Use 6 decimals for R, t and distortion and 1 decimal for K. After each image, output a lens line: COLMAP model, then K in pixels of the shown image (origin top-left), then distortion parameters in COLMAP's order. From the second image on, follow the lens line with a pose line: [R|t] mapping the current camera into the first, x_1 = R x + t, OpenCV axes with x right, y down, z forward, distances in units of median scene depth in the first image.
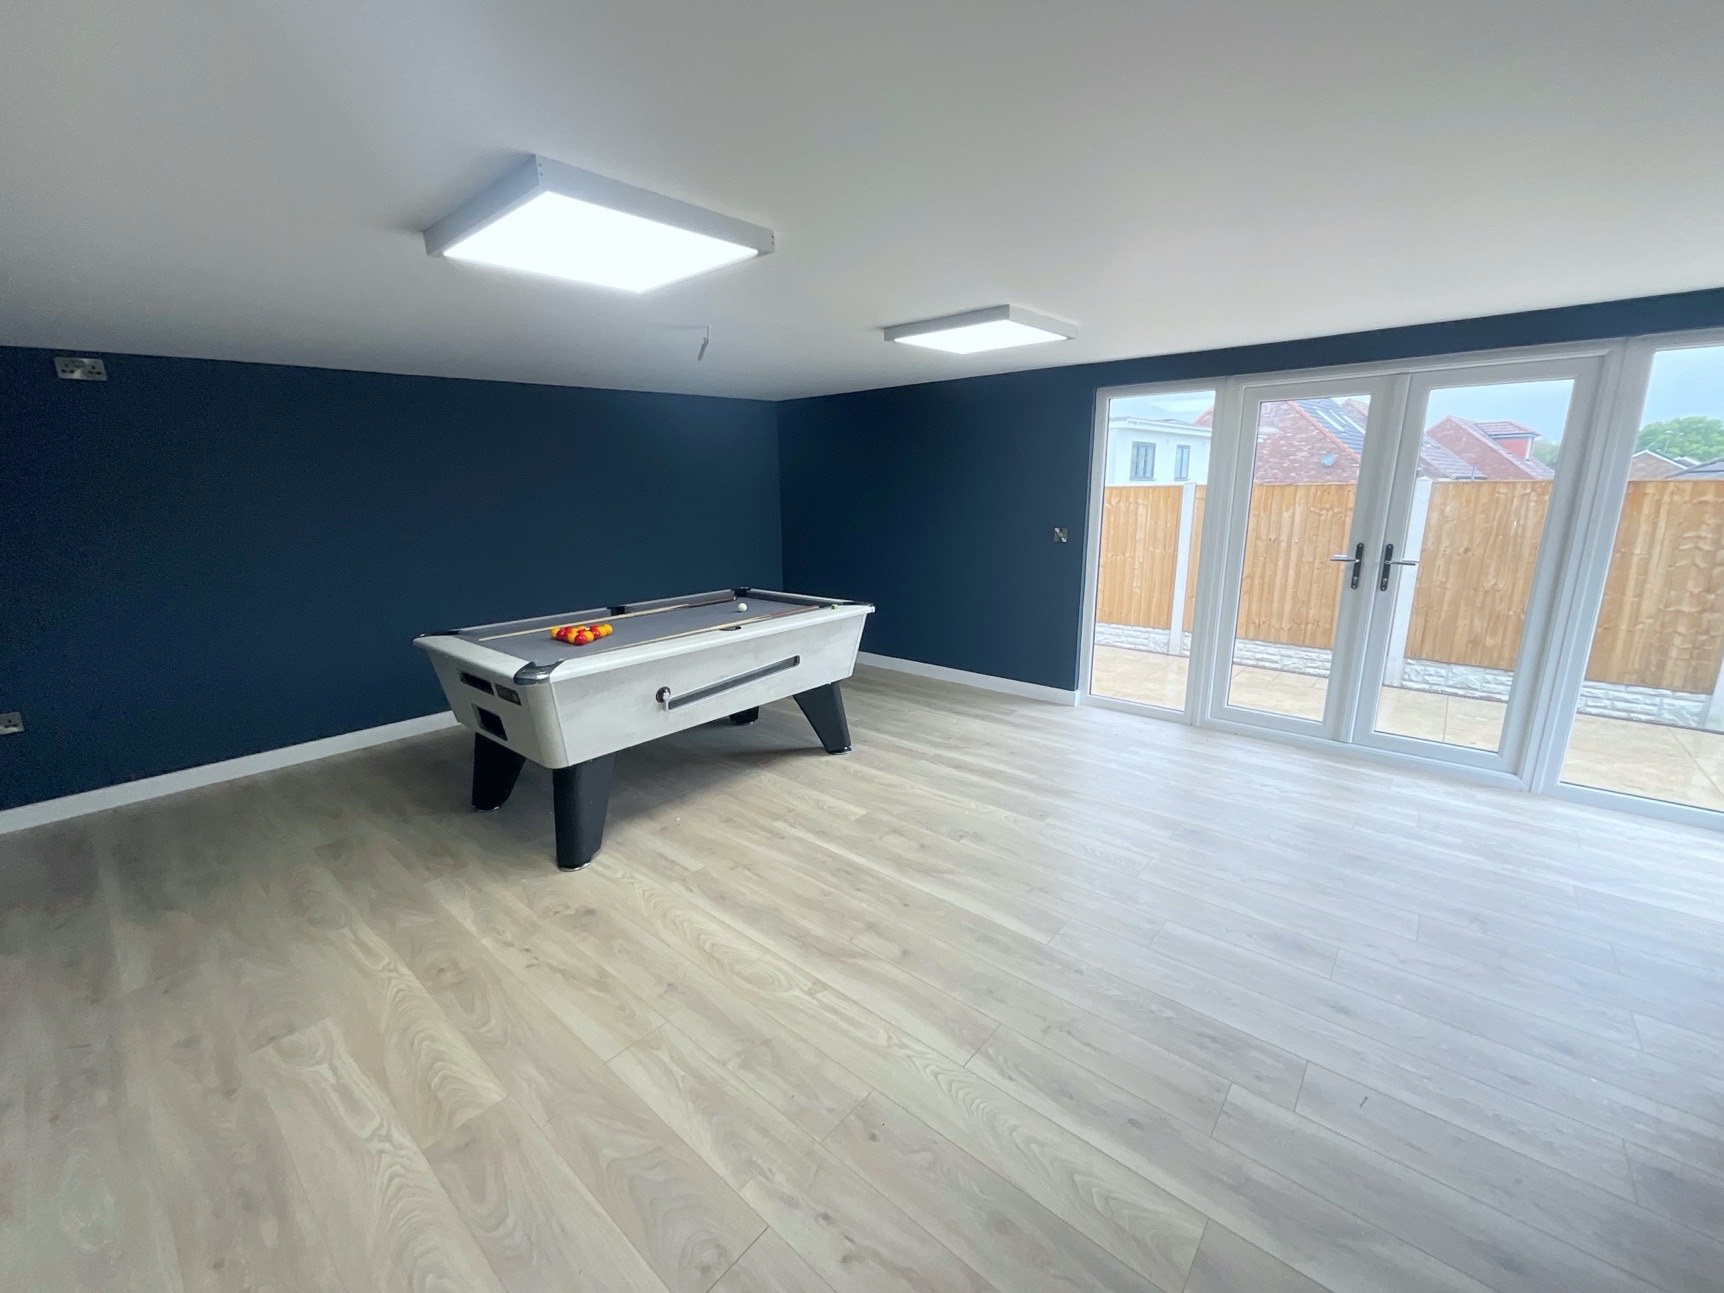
lens RADIAL K [[699.9, 0, 861.9], [0, 699.9, 648.7], [0, 0, 1]] dist [-0.006708, 0.002324]
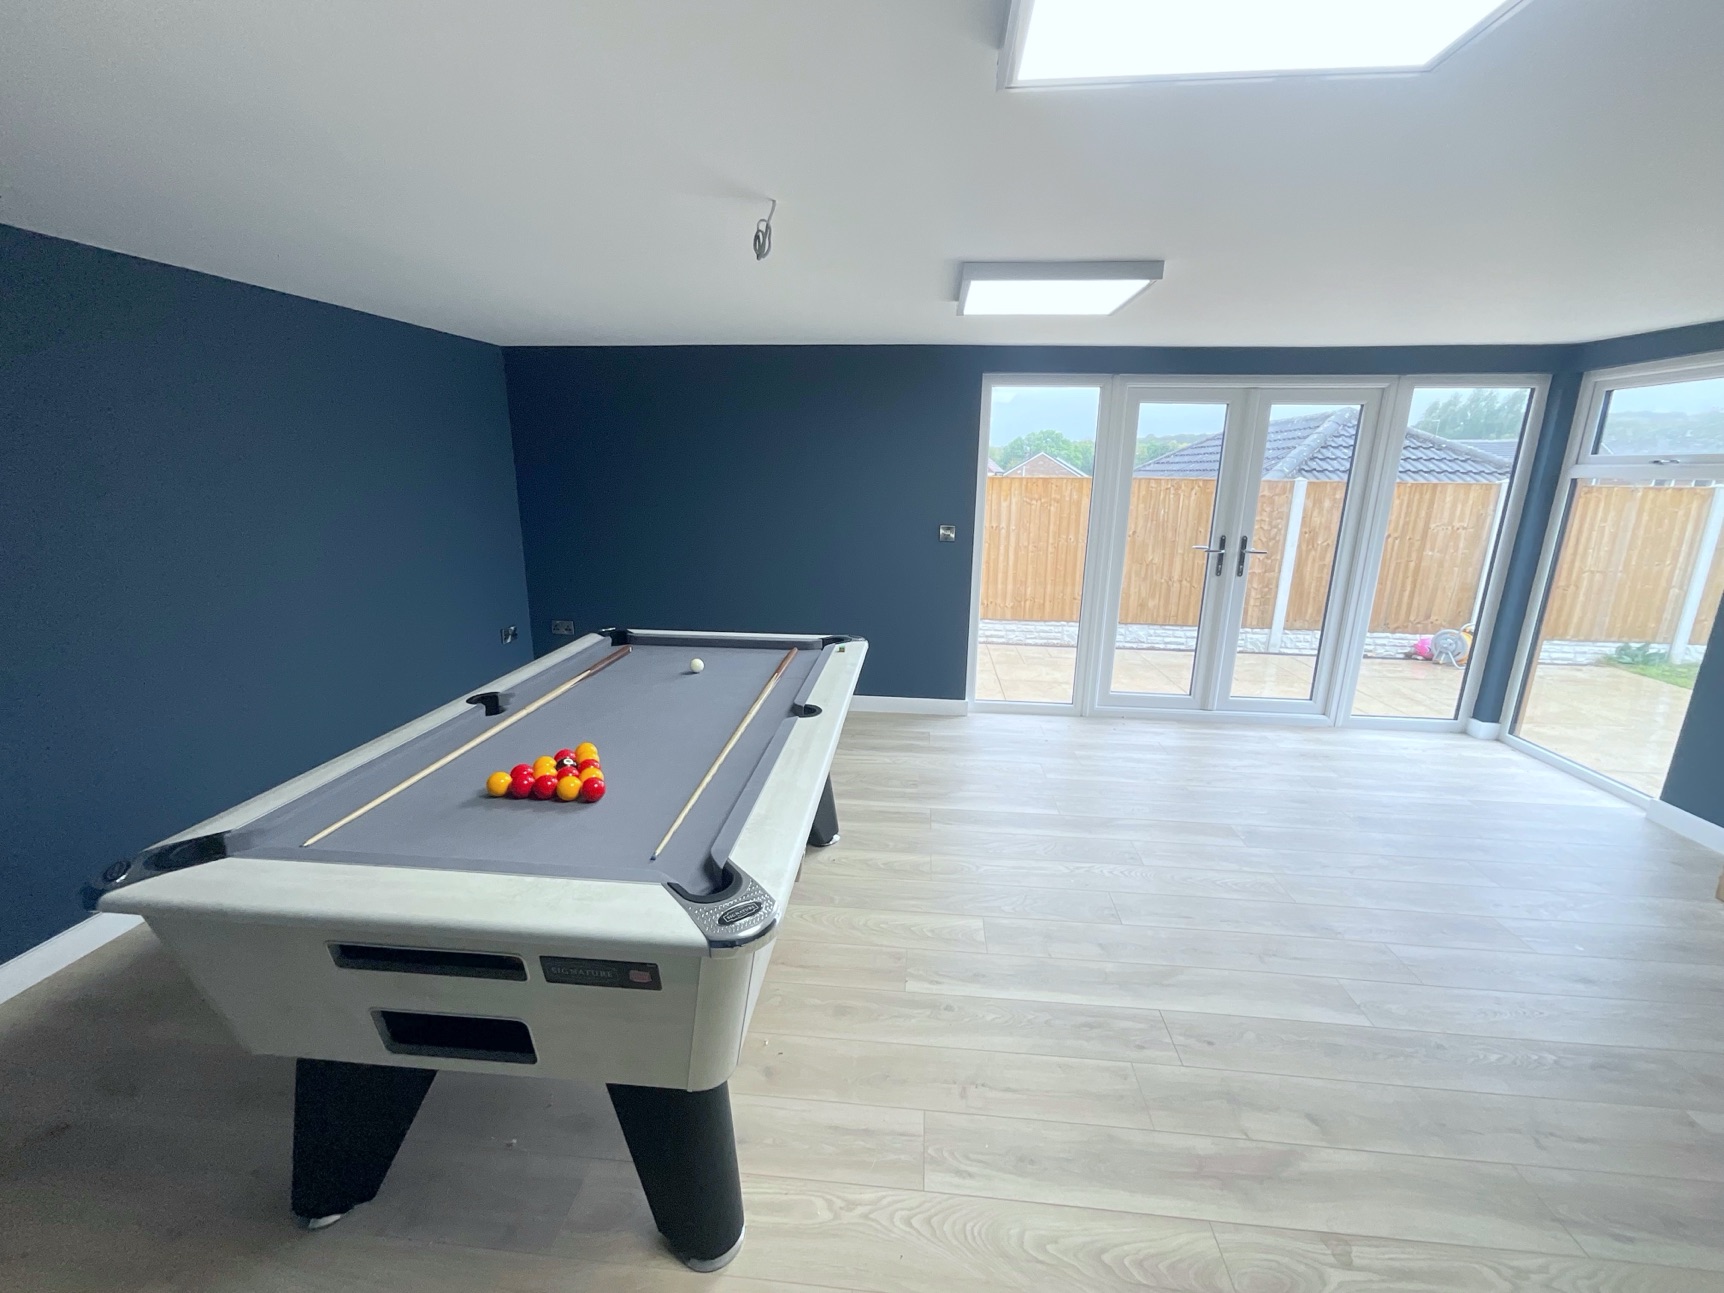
lens RADIAL K [[699.9, 0, 859.3], [0, 699.9, 645.1], [0, 0, 1]] dist [-0.006708, 0.002324]
pose [[0.817937, -0.120412, 0.562566, -0.432277], [0.109857, 0.992548, 0.052720, -0.100333], [-0.564722, 0.018680, 0.825070, 0.404553]]
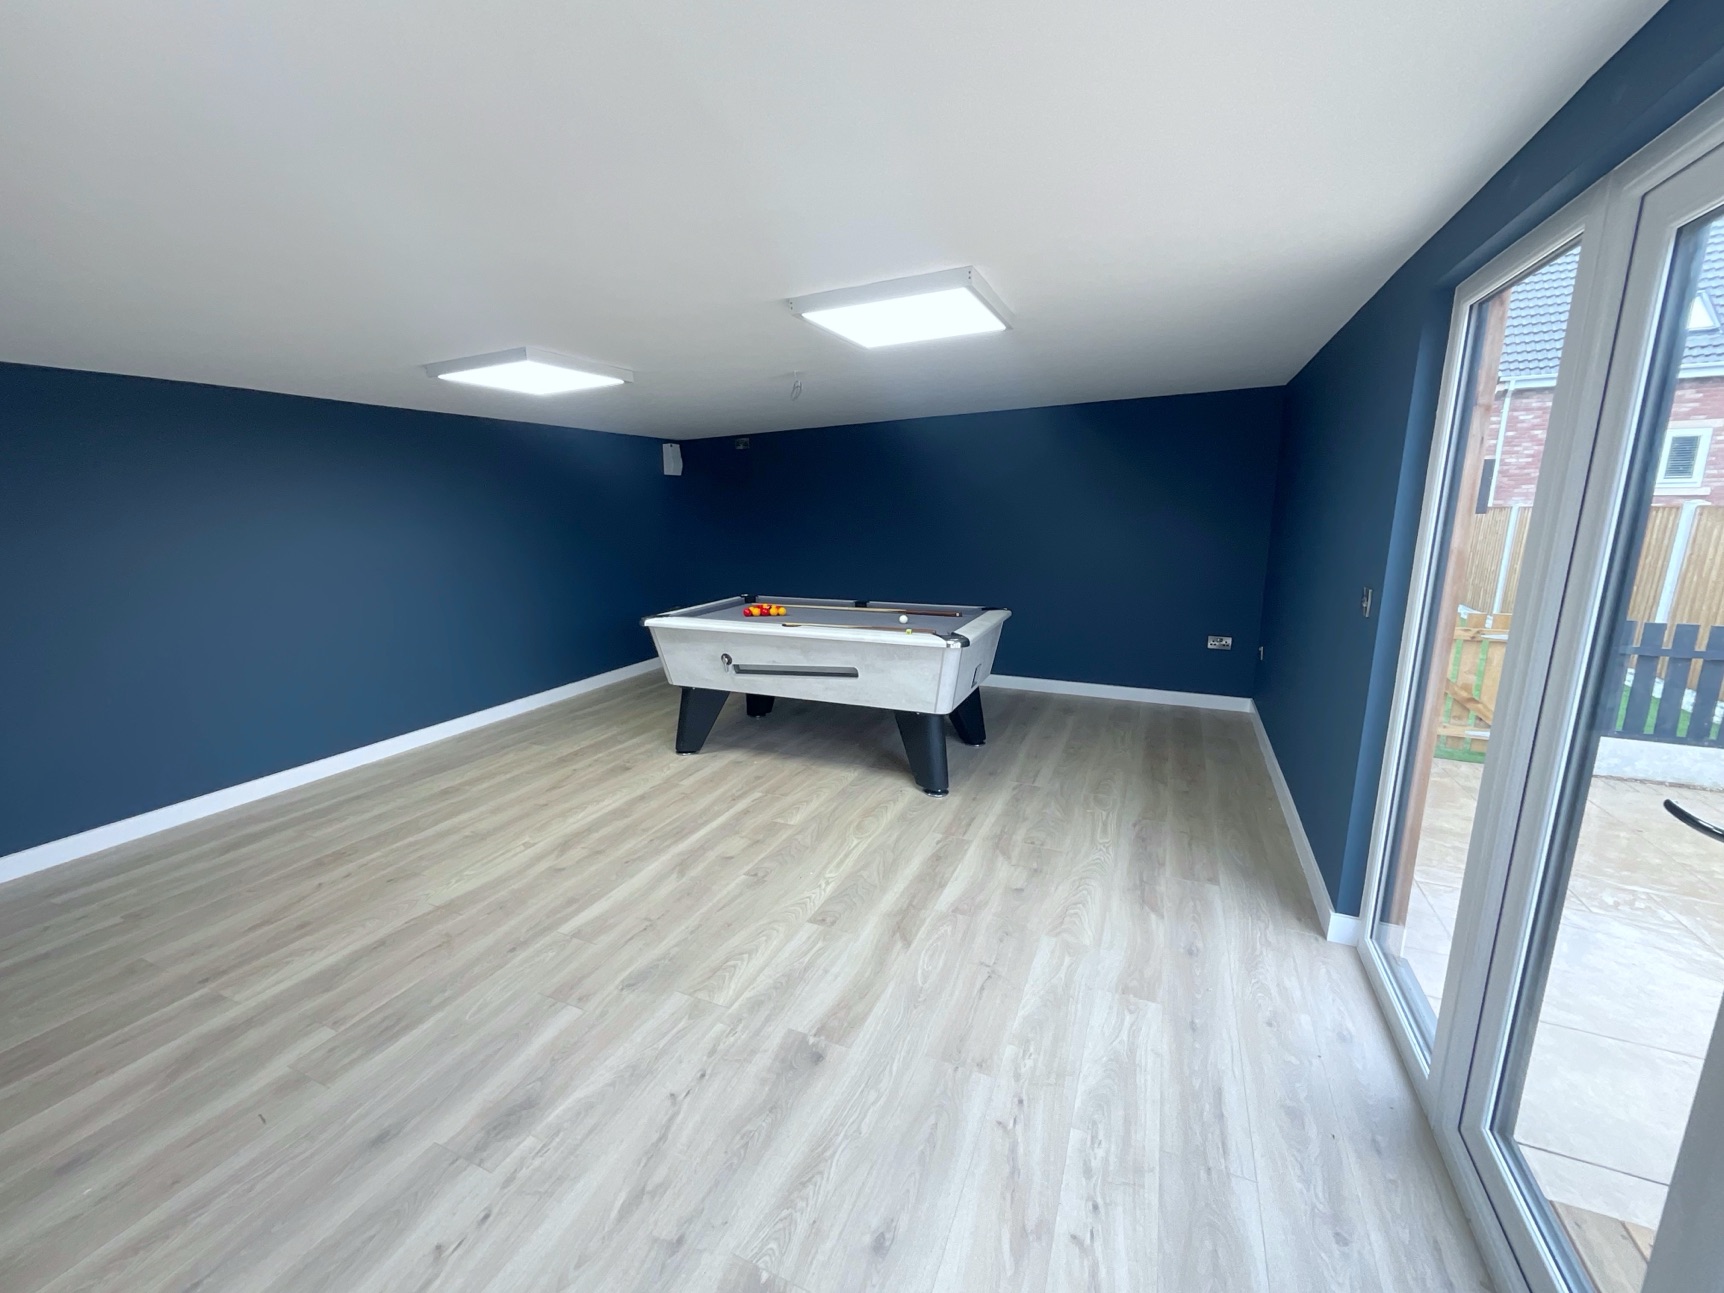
lens RADIAL K [[699.9, 0, 856.5], [0, 699.9, 646.5], [0, 0, 1]] dist [-0.006708, 0.002324]
pose [[0.281433, 0.197771, -0.938979, 0.834779], [-0.207128, 0.967983, 0.141798, -0.160573], [0.936960, 0.154582, 0.313387, 0.649612]]
